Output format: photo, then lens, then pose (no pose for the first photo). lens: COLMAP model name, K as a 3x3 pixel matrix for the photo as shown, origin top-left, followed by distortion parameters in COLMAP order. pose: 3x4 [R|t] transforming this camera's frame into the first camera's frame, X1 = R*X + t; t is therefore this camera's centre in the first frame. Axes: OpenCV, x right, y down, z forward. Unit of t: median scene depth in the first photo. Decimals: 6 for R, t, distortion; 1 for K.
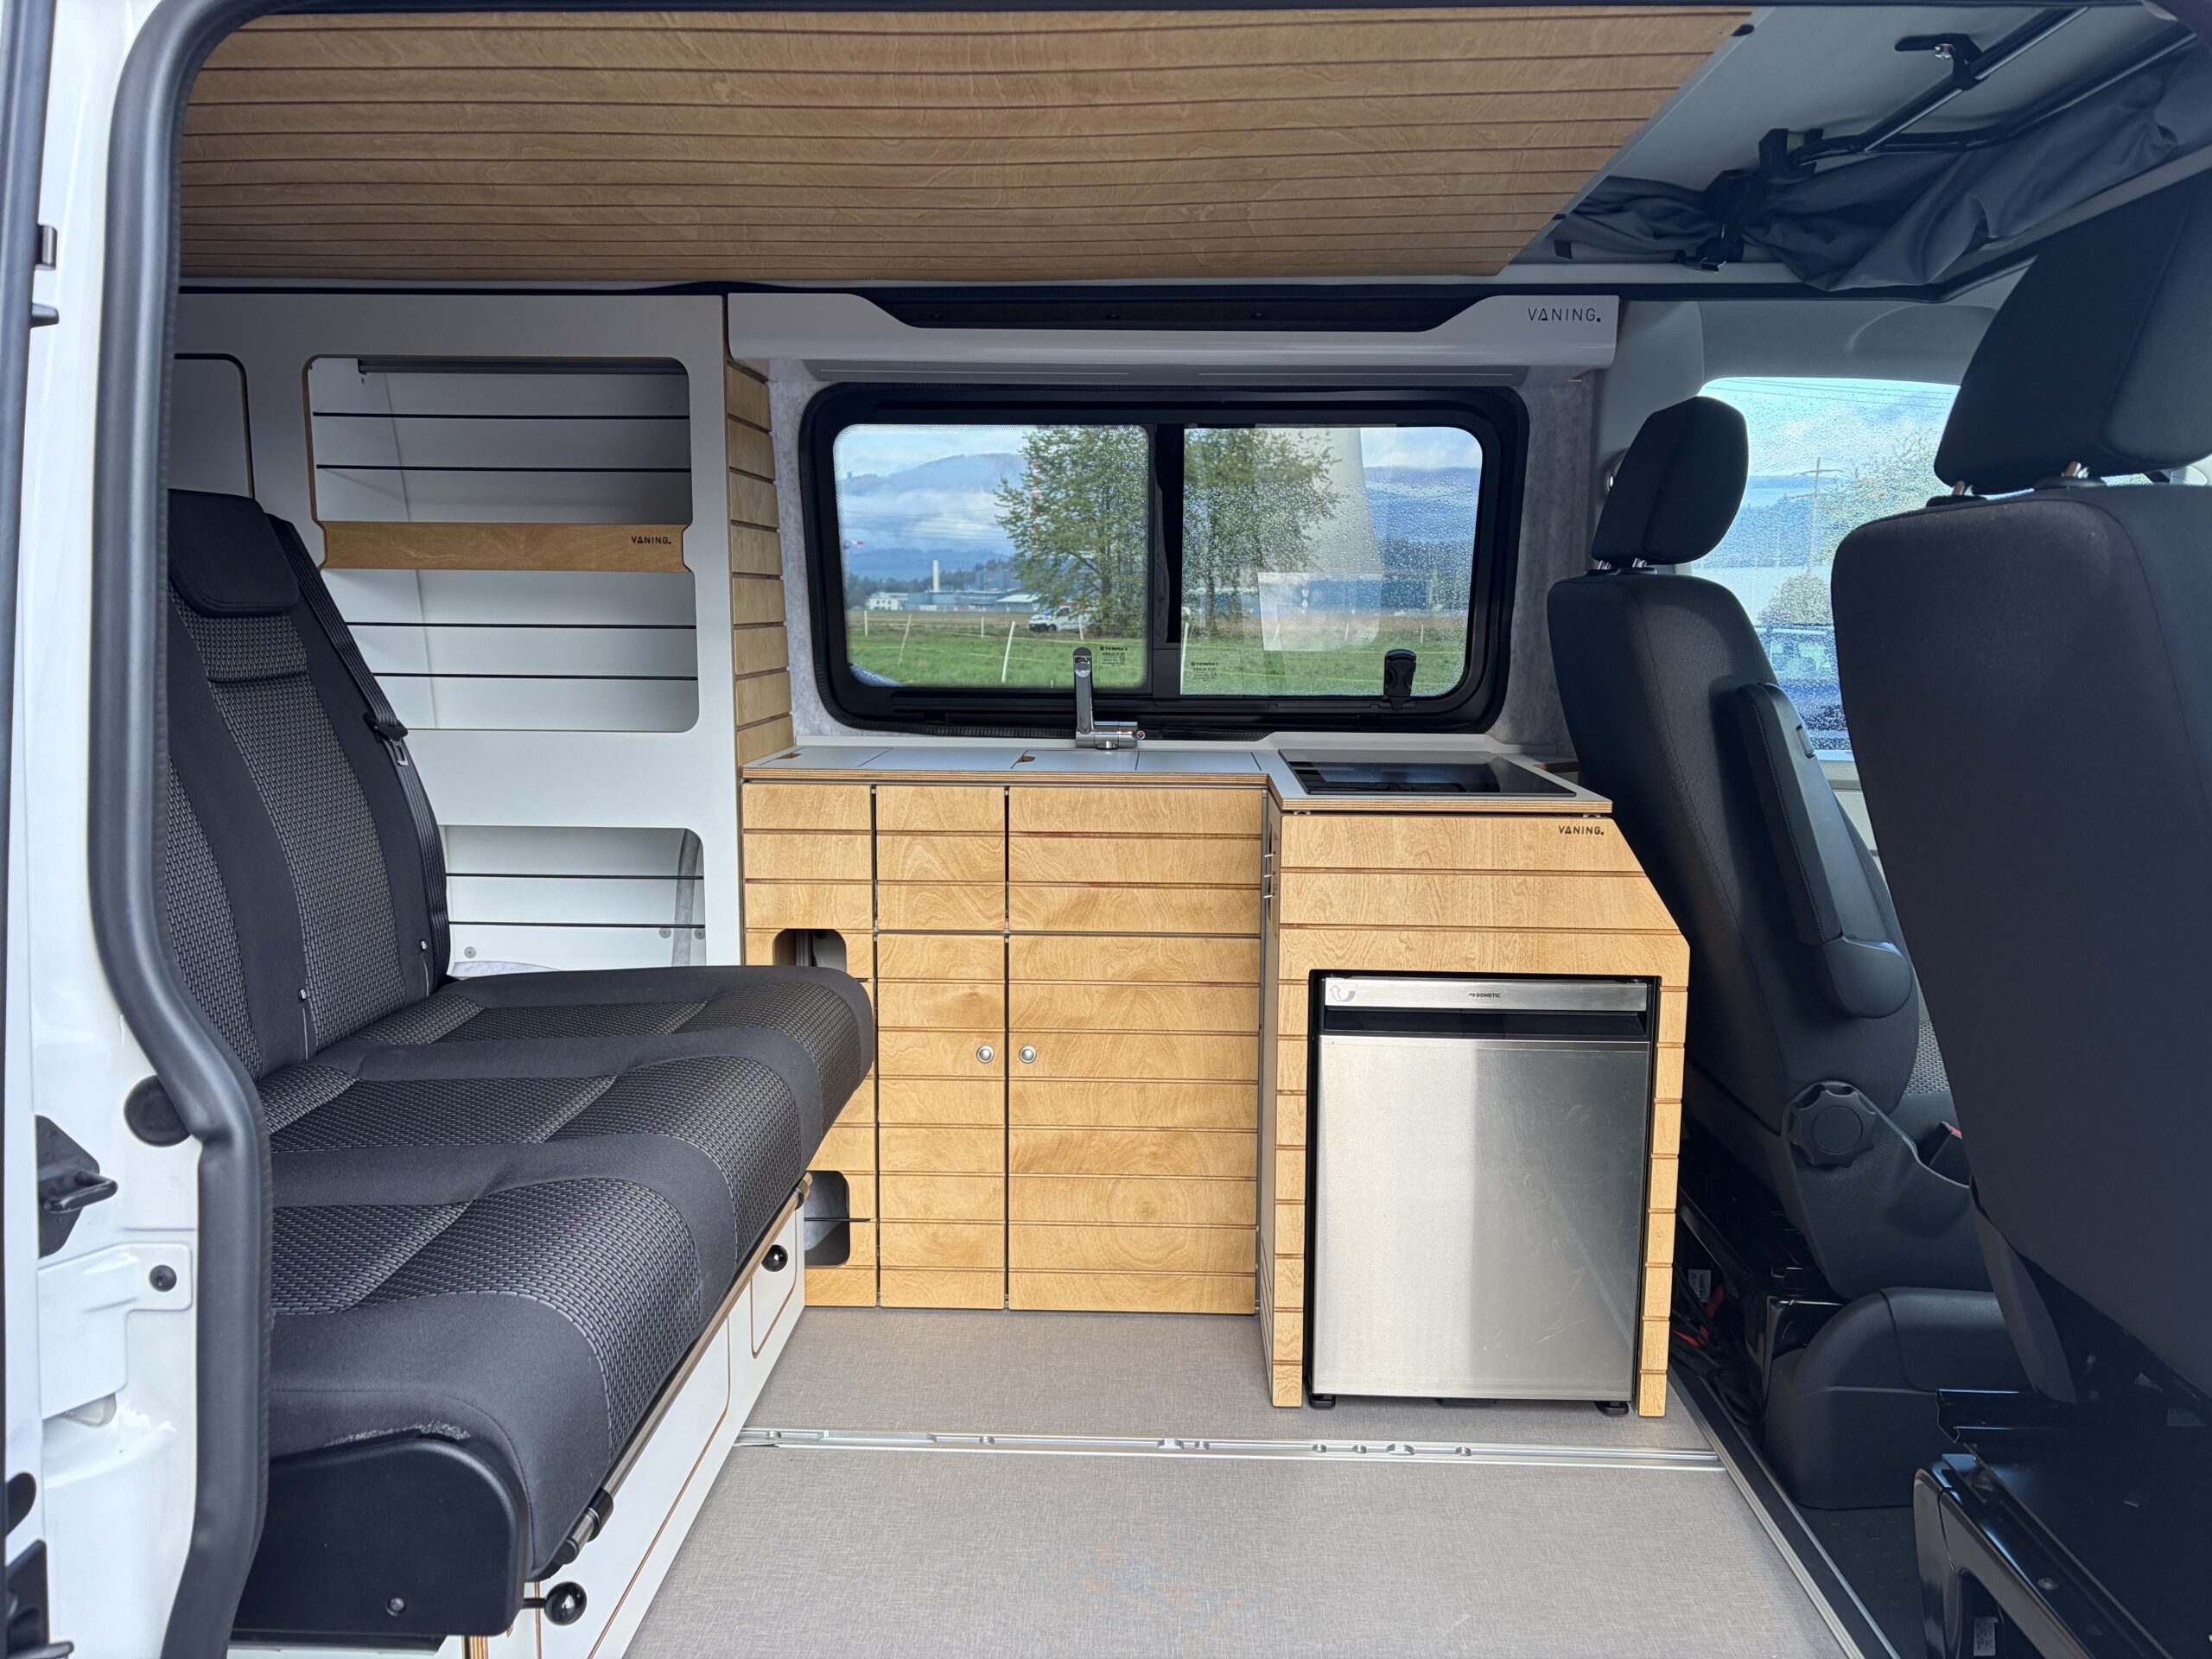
lens RADIAL K [[1676.9, 0, 1103.8], [0, 1676.9, 824.5], [0, 0, 1]] dist [0.193203, -0.512692]
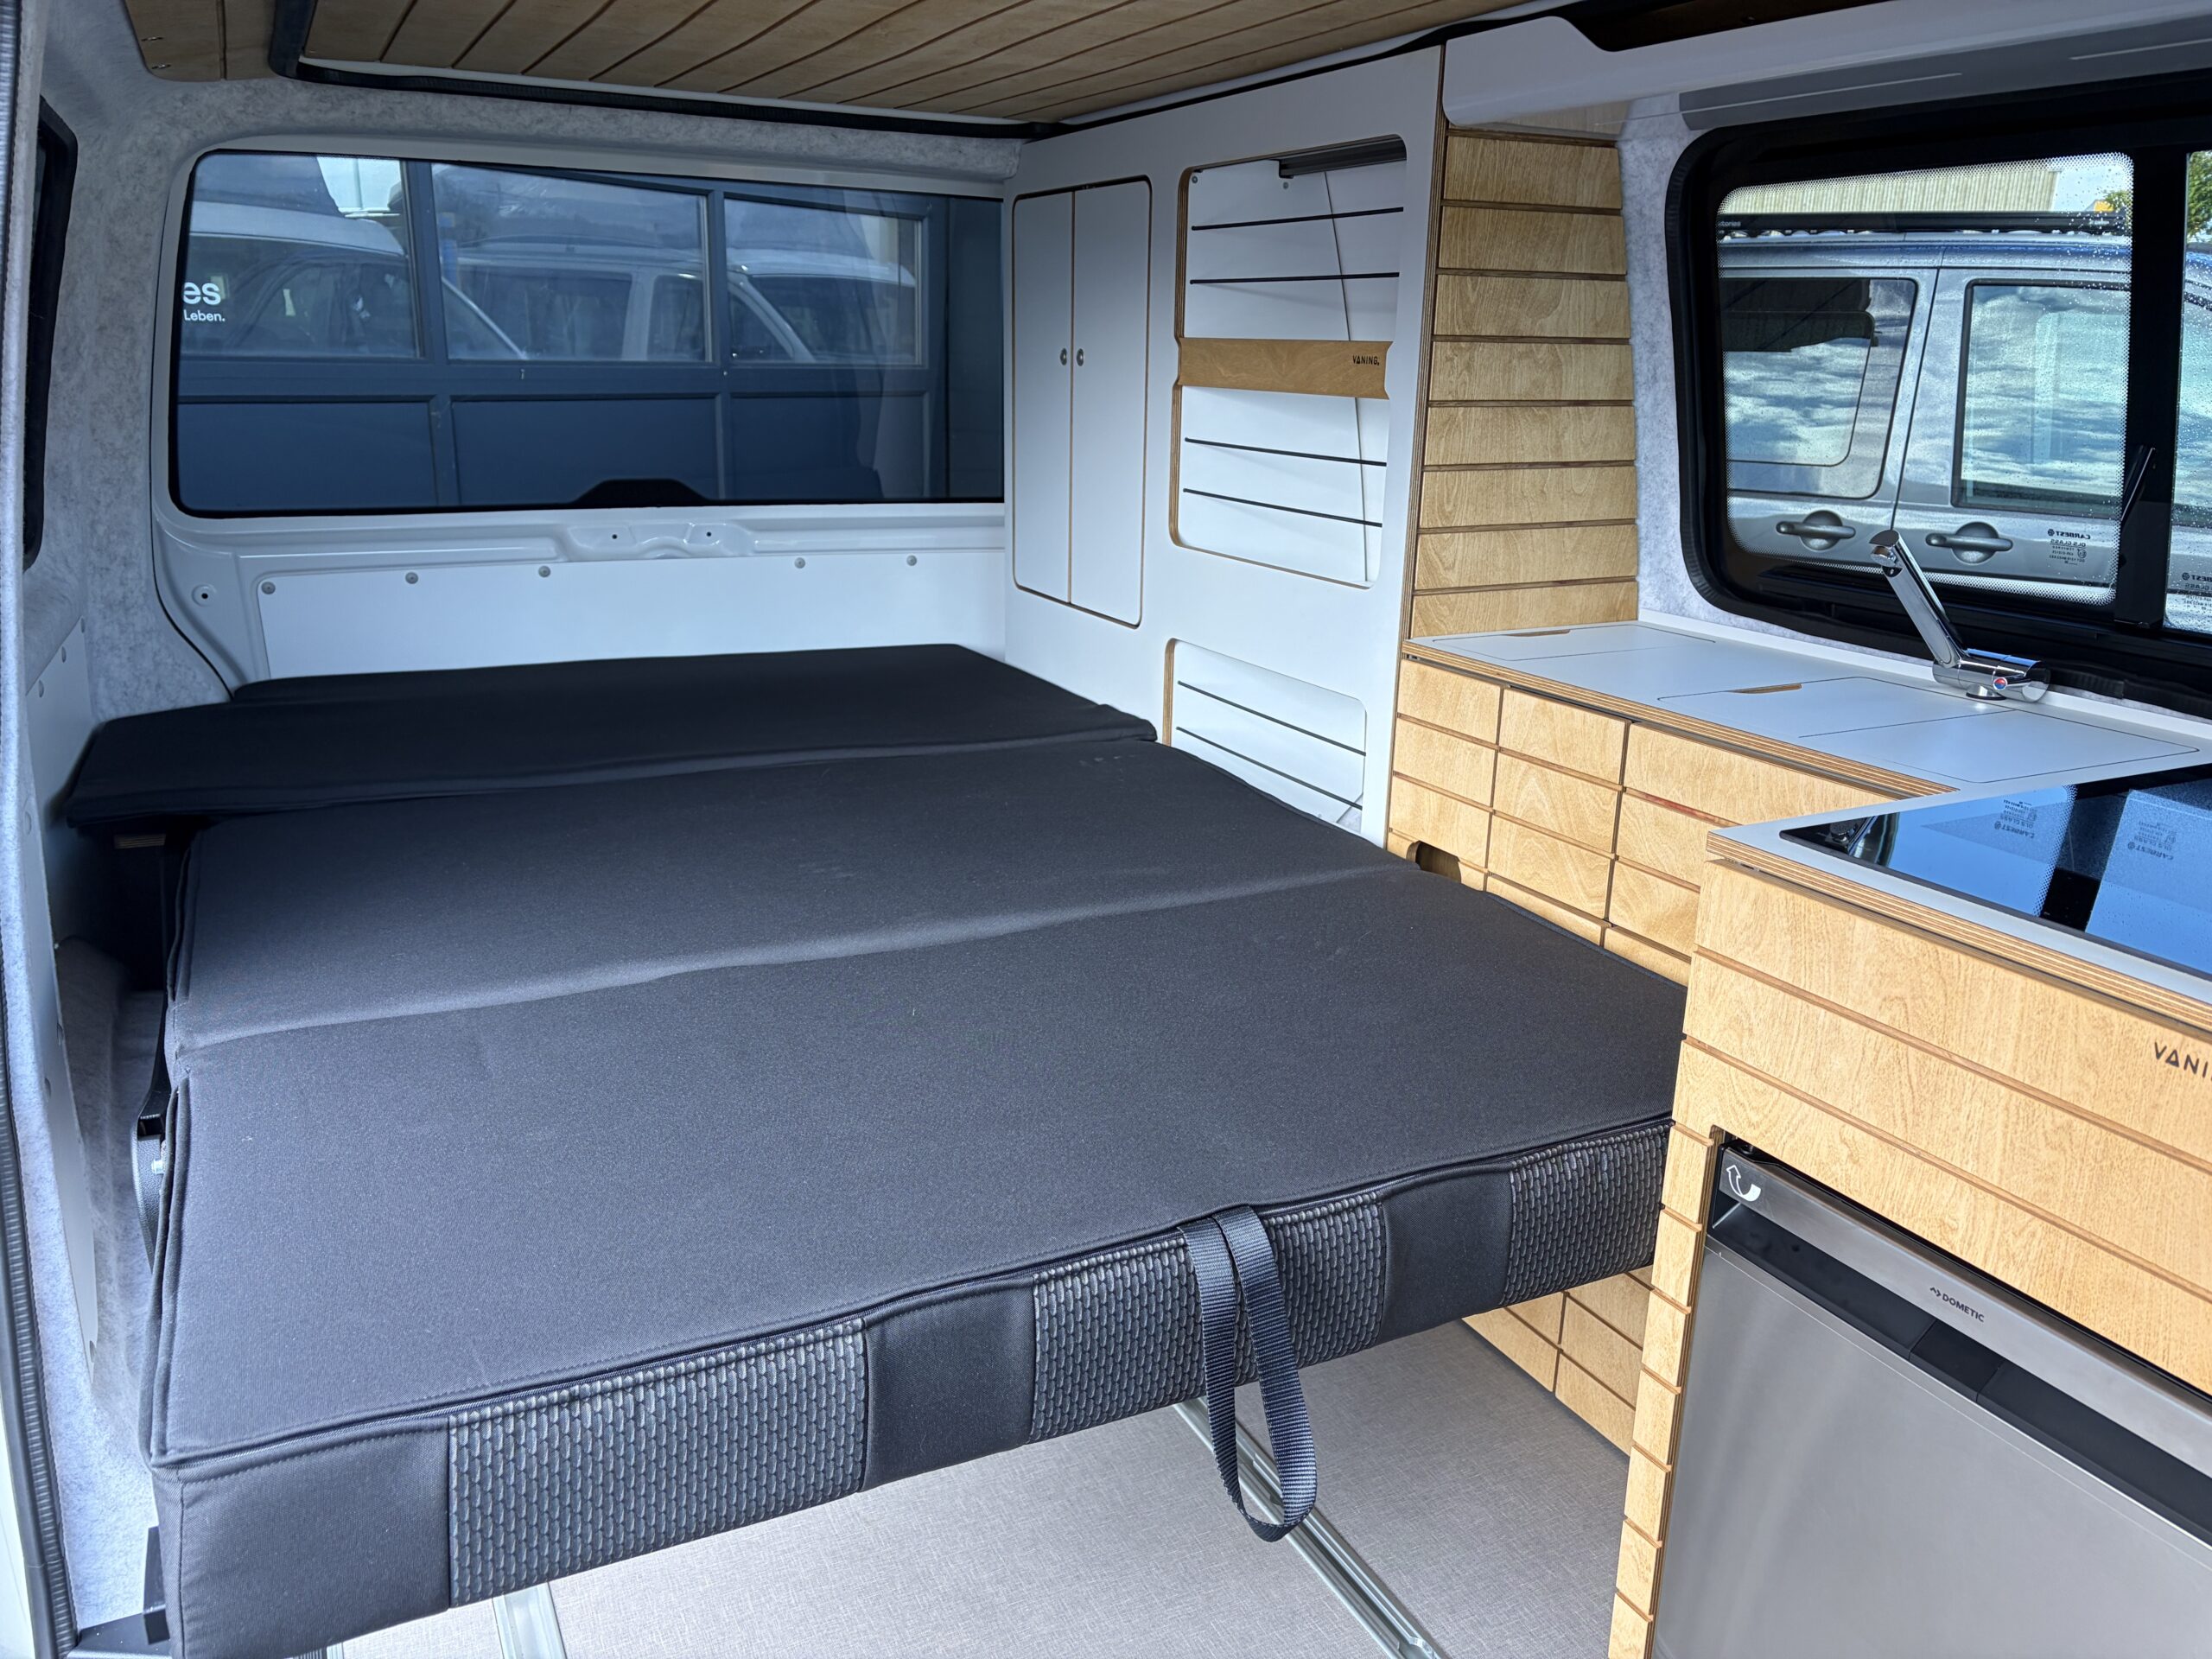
lens RADIAL K [[1678.7, 0, 1106.0], [0, 1678.7, 829.5], [0, 0, 1]] dist [-0.009797, 0.072504]
pose [[0.479751, 0.247586, -0.841748, 0.433709], [-0.129547, 0.968835, 0.211131, -0.098097], [0.867788, 0.007756, 0.496874, 0.460393]]
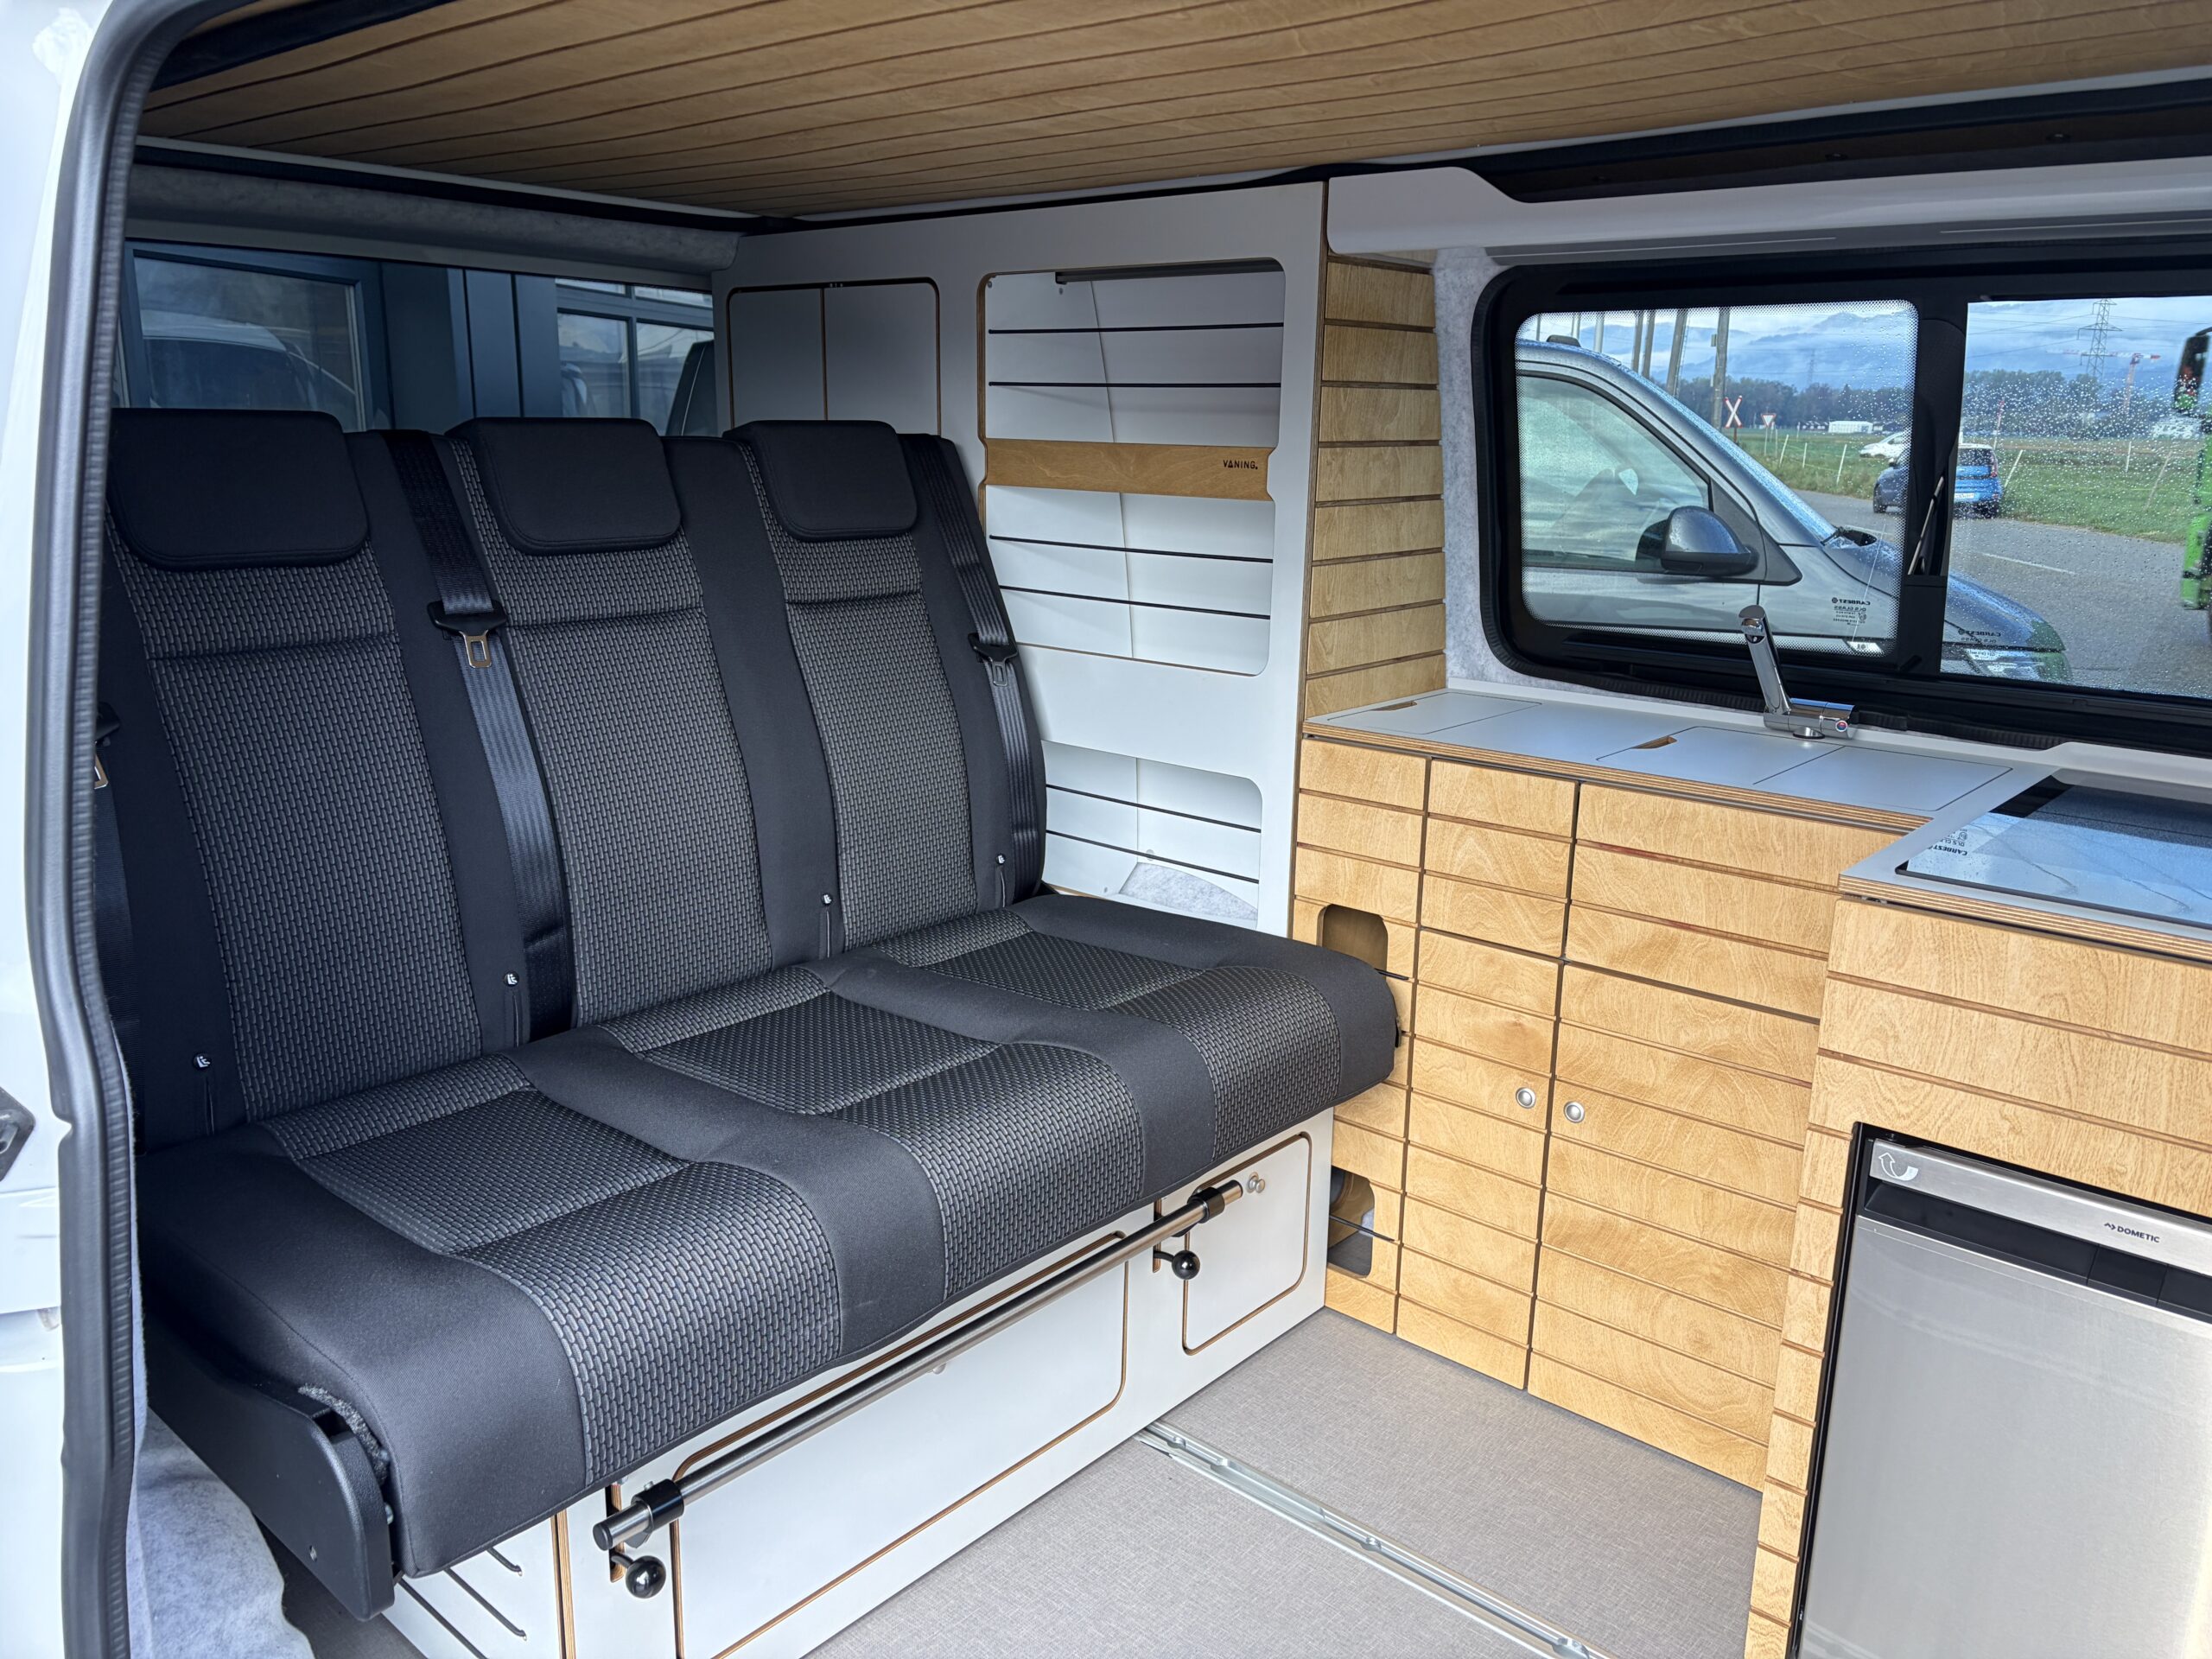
lens RADIAL K [[1678.3, 0, 1079.6], [0, 1678.3, 824.8], [0, 0, 1]] dist [0.057198, -0.067139]
pose [[0.768425, 0.156761, -0.620443, 0.257242], [-0.093382, 0.986622, 0.133626, -0.086941], [0.633090, -0.044743, 0.772784, 0.230136]]
